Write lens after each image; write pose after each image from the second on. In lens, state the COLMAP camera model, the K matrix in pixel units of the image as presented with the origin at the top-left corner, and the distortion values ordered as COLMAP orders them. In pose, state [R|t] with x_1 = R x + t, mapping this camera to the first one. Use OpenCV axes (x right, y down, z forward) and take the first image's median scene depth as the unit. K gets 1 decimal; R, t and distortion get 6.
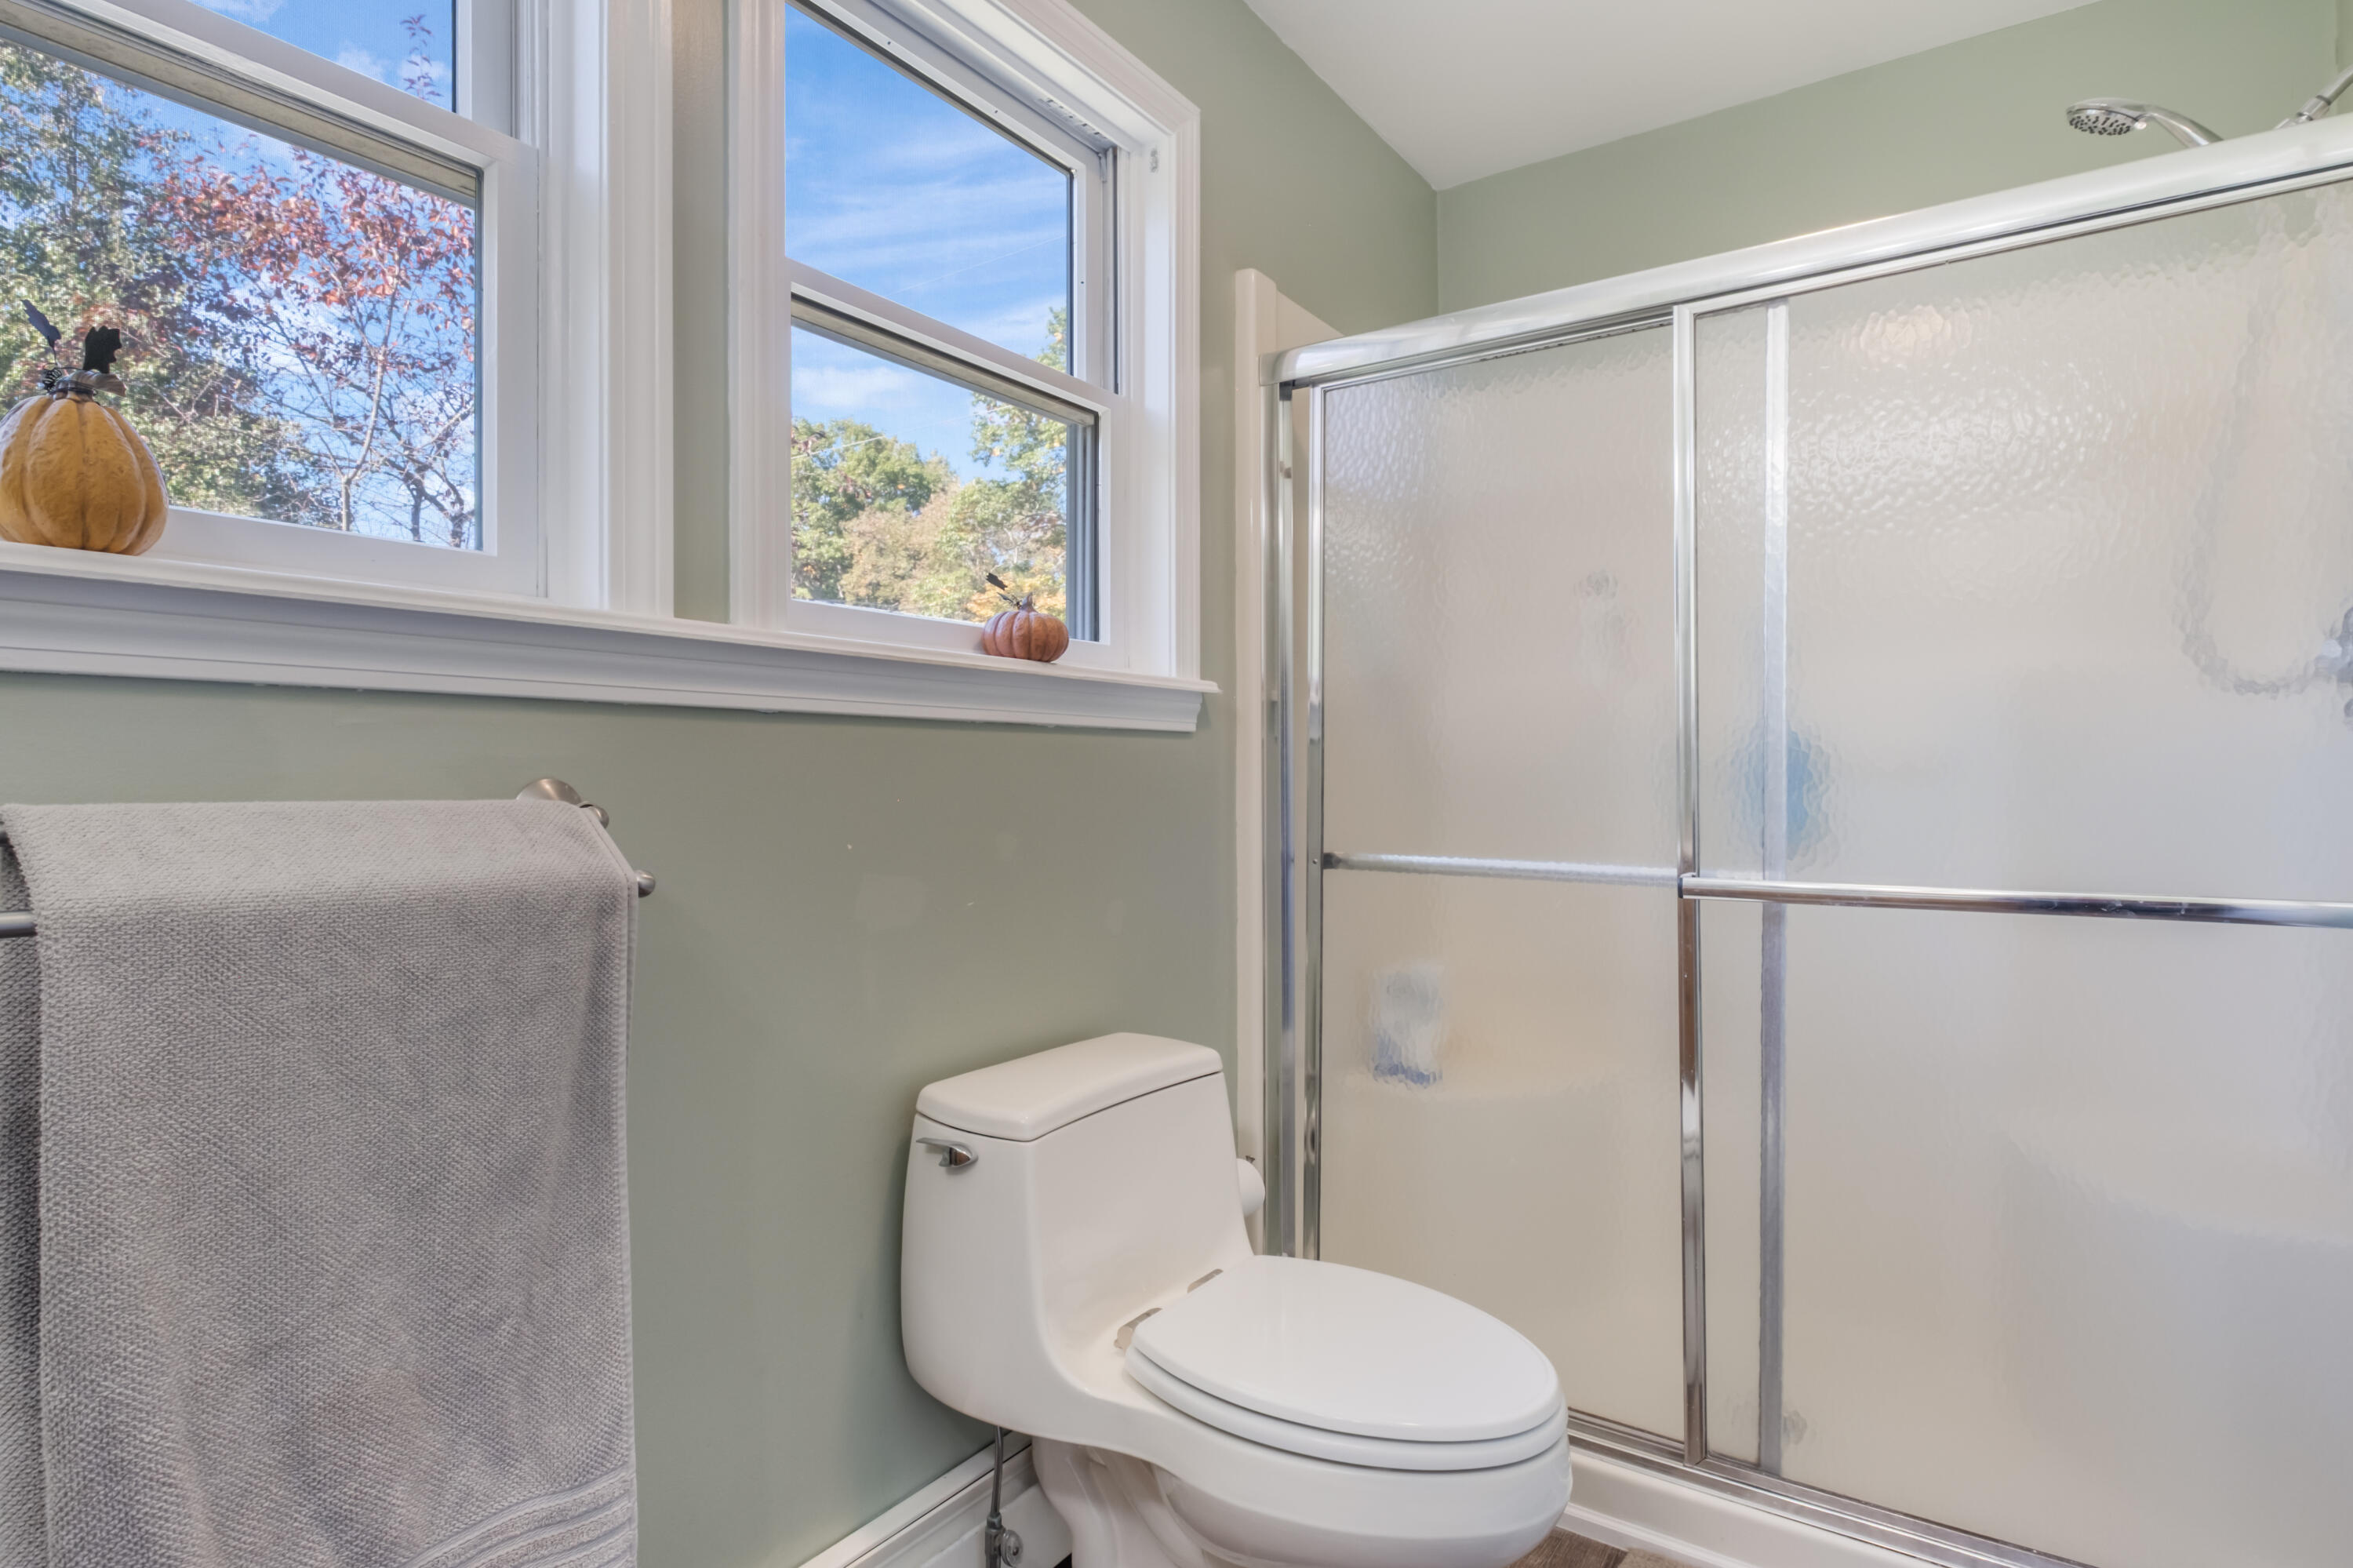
lens RADIAL K [[1192.5, 0, 1177.2], [0, 1192.5, 782.2], [0, 0, 1]] dist [-0.002792, -0.001884]
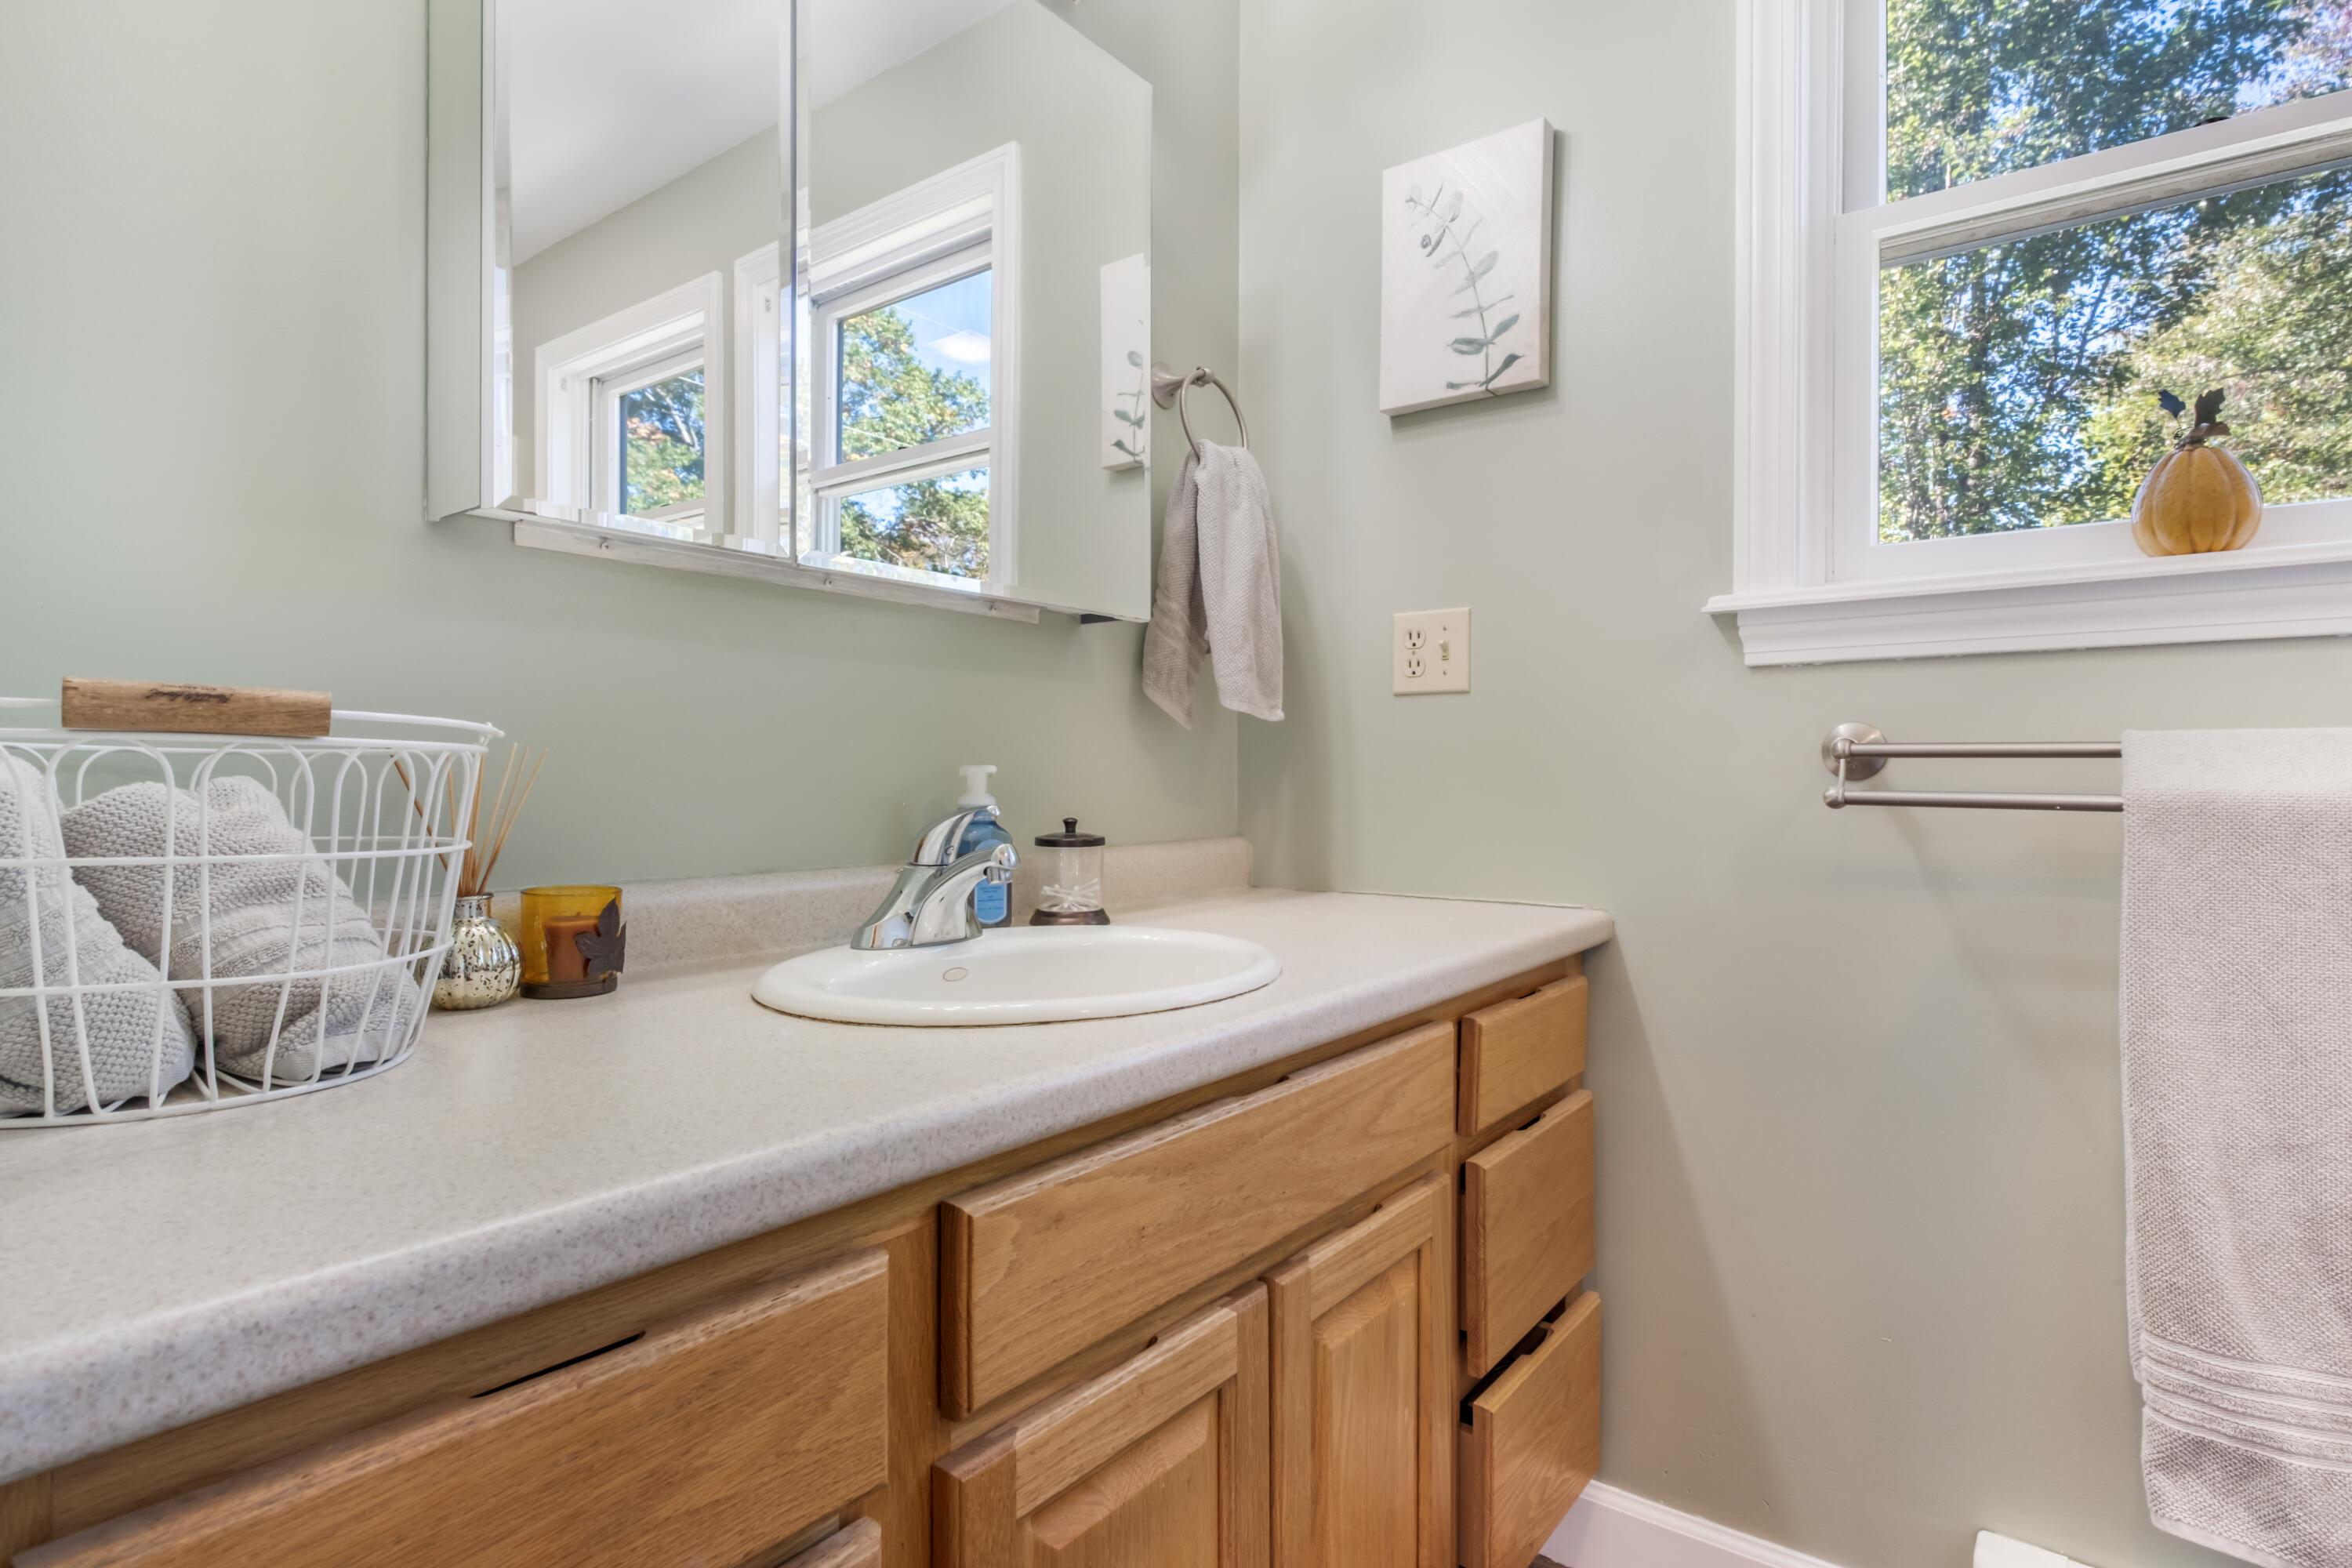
lens RADIAL K [[1192.0, 0, 1174.6], [0, 1192.0, 784.4], [0, 0, 1]] dist [-0.002792, -0.001884]
pose [[-0.049624, 0.002084, -0.998766, 0.573705], [-0.000007, 0.999998, 0.002087, 0.078677], [0.998768, 0.000111, -0.049624, -0.146093]]
